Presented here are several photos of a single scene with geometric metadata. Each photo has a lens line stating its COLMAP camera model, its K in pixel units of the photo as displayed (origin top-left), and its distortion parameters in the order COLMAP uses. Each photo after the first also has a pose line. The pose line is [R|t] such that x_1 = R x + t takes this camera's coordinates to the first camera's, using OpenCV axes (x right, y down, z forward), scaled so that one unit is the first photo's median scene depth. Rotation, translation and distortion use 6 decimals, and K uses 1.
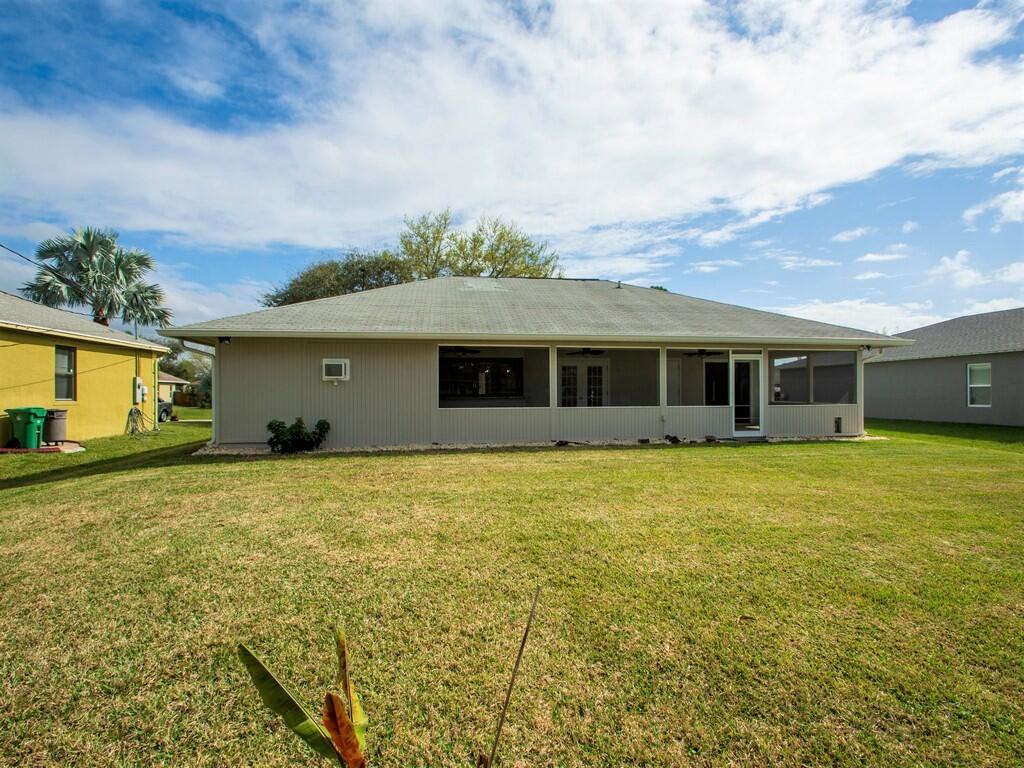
lens RADIAL K [[461.2, 0, 509.2], [0, 461.2, 384.9], [0, 0, 1]] dist [0.002799, 0.000294]
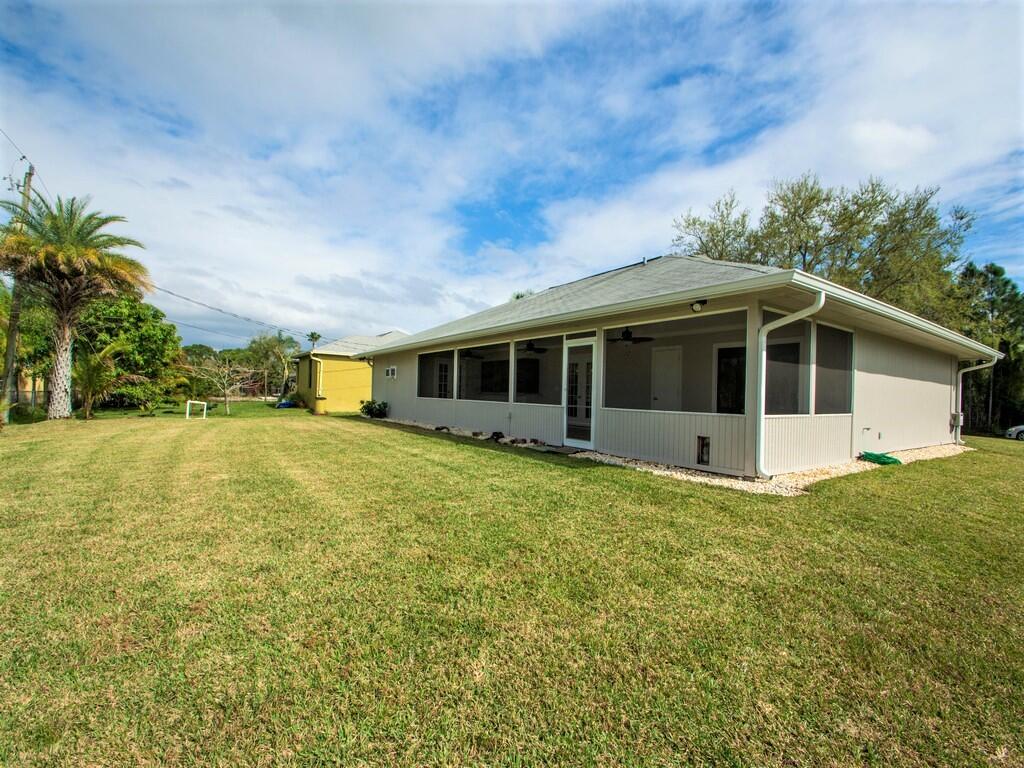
lens RADIAL K [[450.5, 0, 509.7], [0, 450.5, 389.8], [0, 0, 1]] dist [0.000616, 0.000036]
pose [[0.442511, 0.009905, -0.896708, 1.122522], [-0.015171, 0.999879, 0.003558, 0.016358], [0.896635, 0.012030, 0.442608, 0.572664]]
